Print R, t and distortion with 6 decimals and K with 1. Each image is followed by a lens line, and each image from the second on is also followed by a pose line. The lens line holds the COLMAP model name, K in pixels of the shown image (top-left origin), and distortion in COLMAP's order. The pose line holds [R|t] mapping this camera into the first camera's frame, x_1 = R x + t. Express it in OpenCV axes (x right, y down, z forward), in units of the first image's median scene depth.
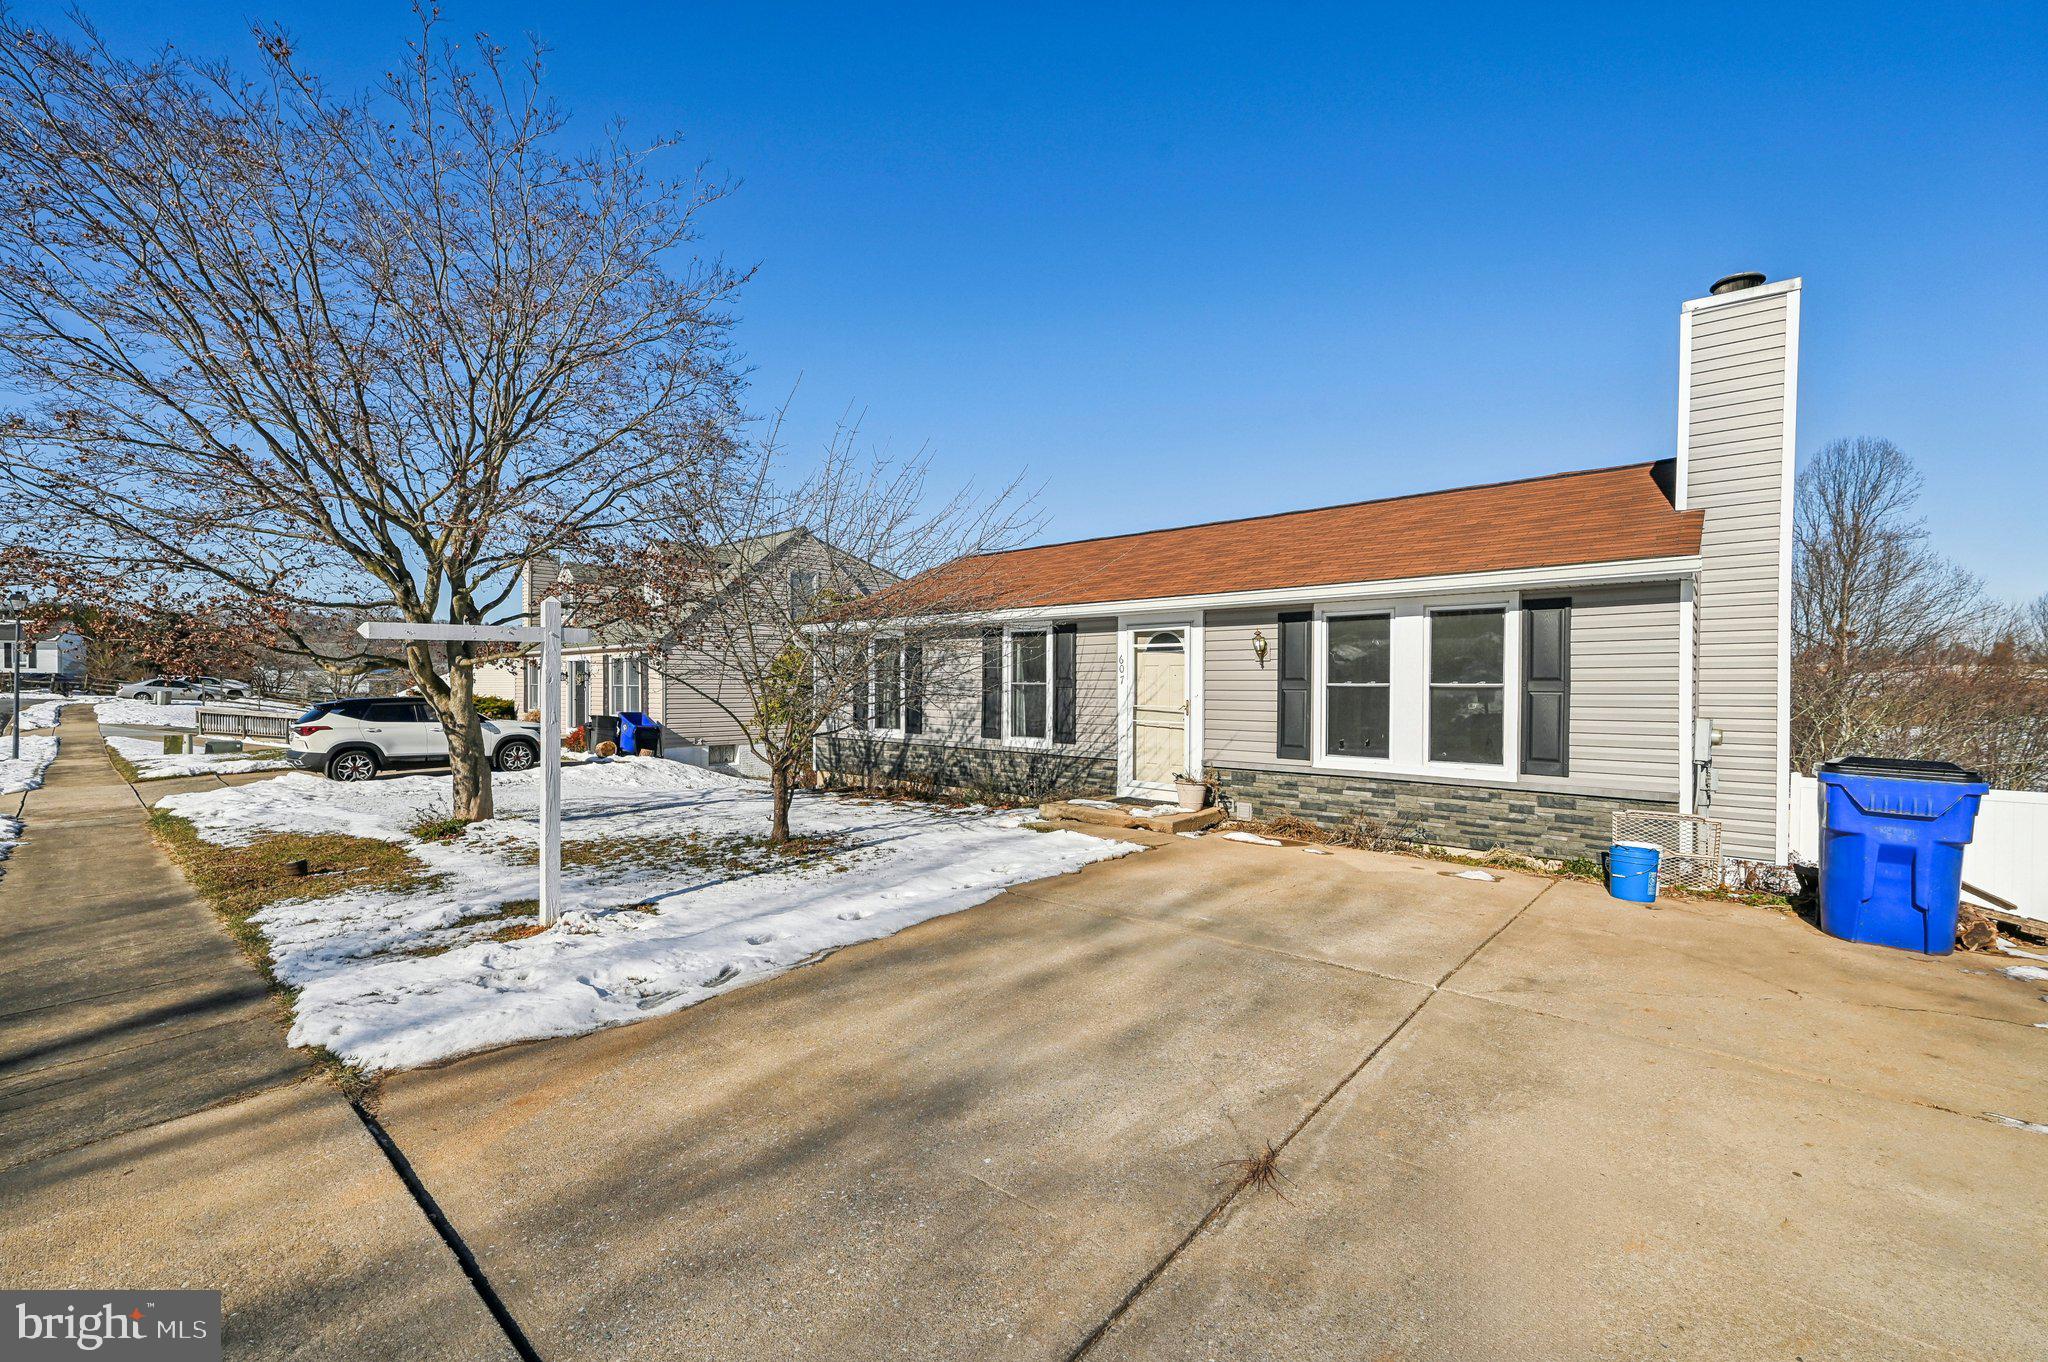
lens RADIAL K [[809.2, 0, 1024.6], [0, 809.2, 698.5], [0, 0, 1]] dist [0.000282, 0.000160]
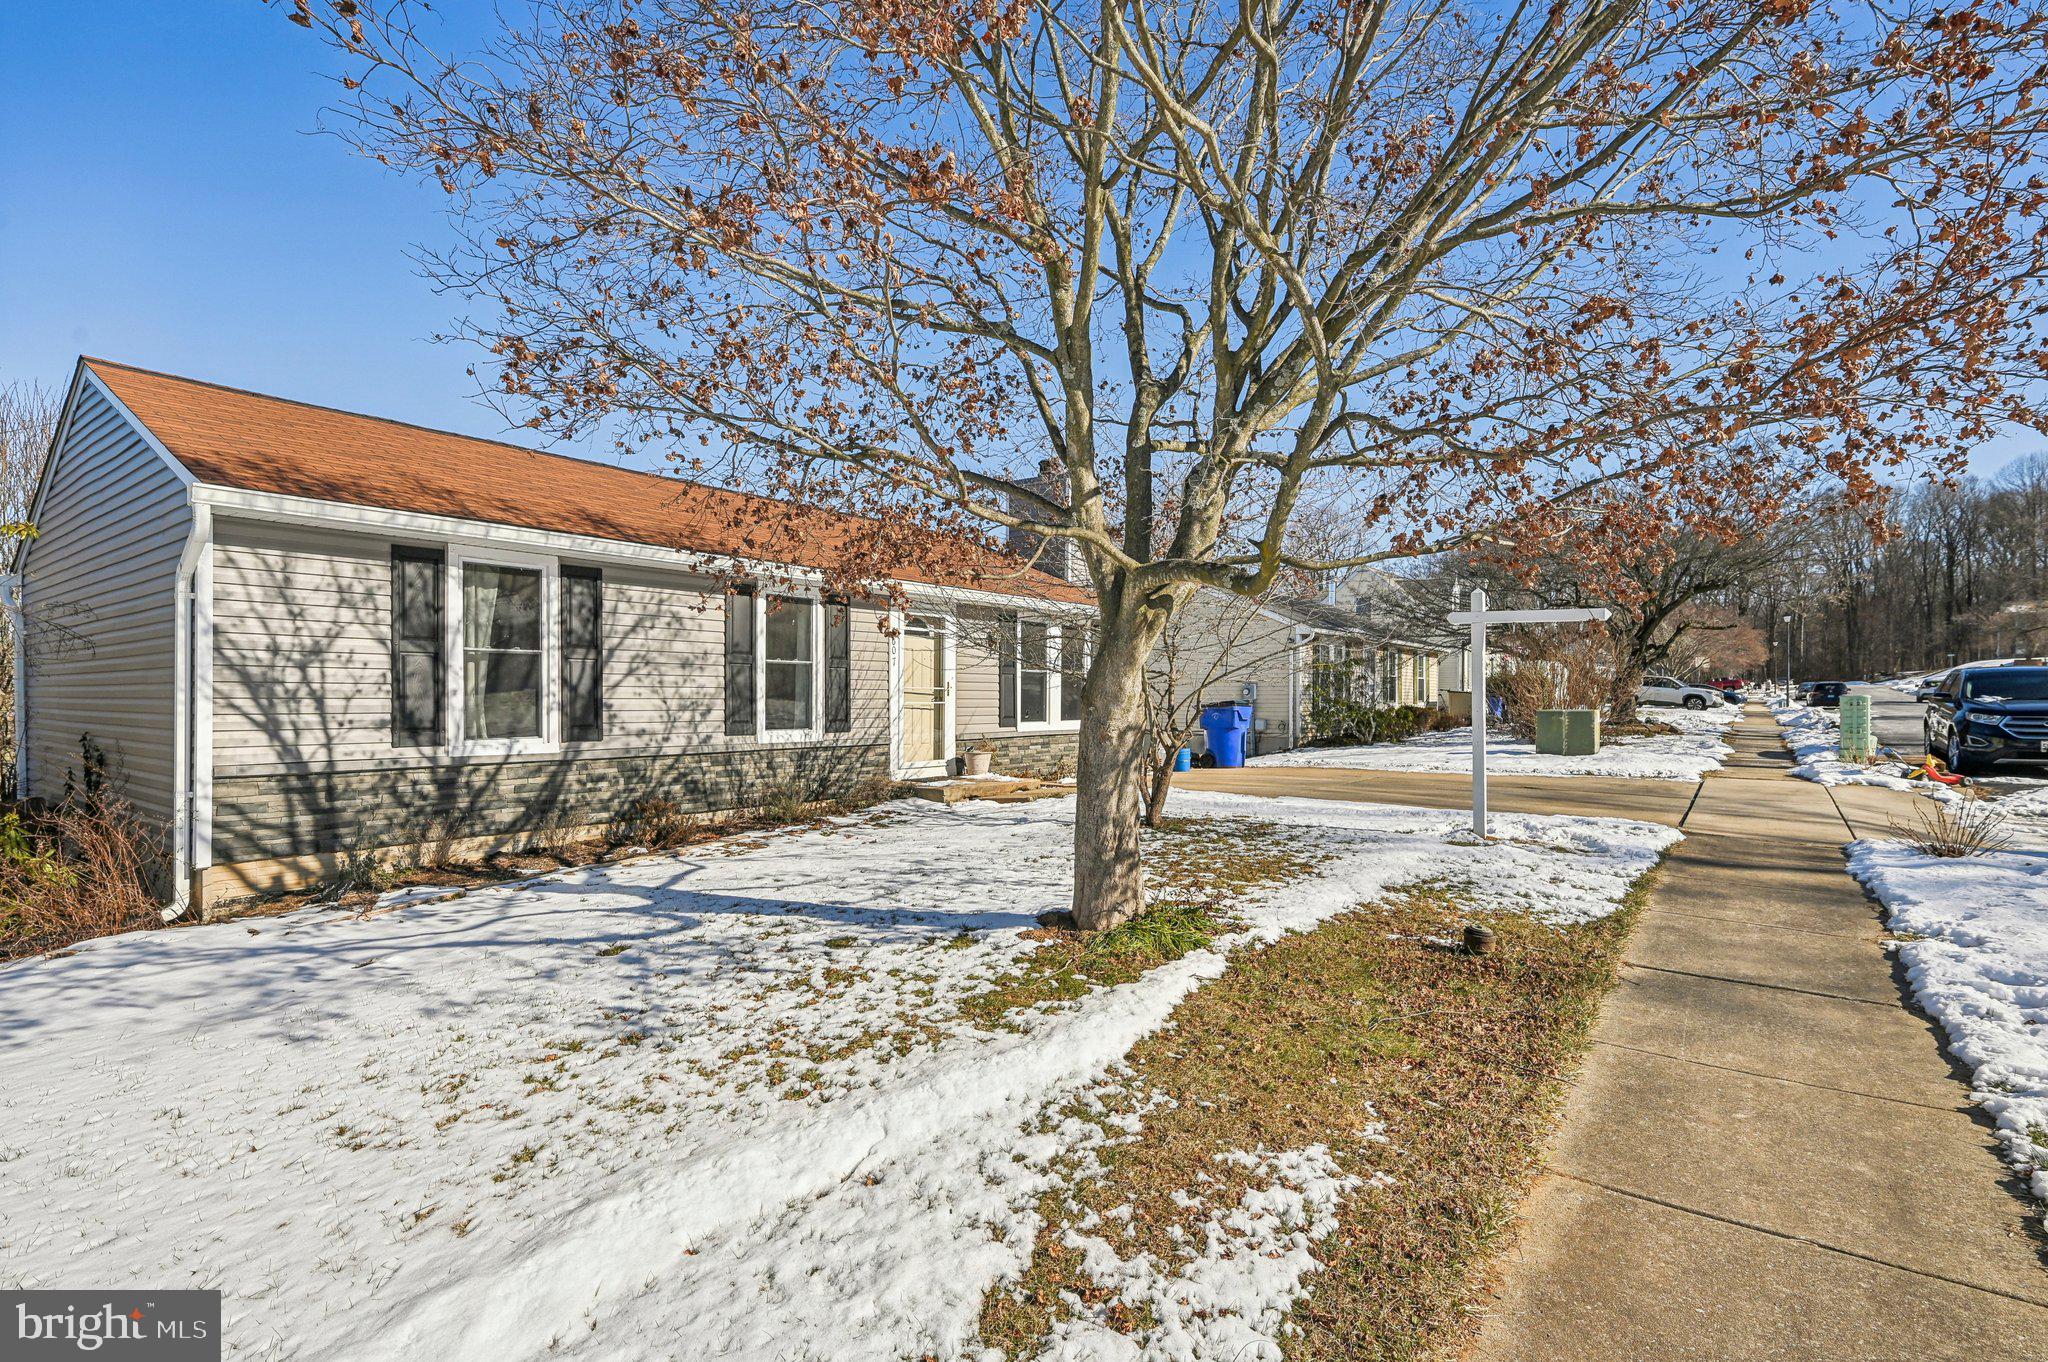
lens RADIAL K [[952.1, 0, 1024.9], [0, 952.1, 680.6], [0, 0, 1]] dist [0.001864, 0.000090]
pose [[-0.058303, -0.014914, 0.998188, -0.893786], [-0.019630, 0.999712, 0.013790, -0.016467], [-0.998106, -0.018790, -0.058579, 0.782412]]
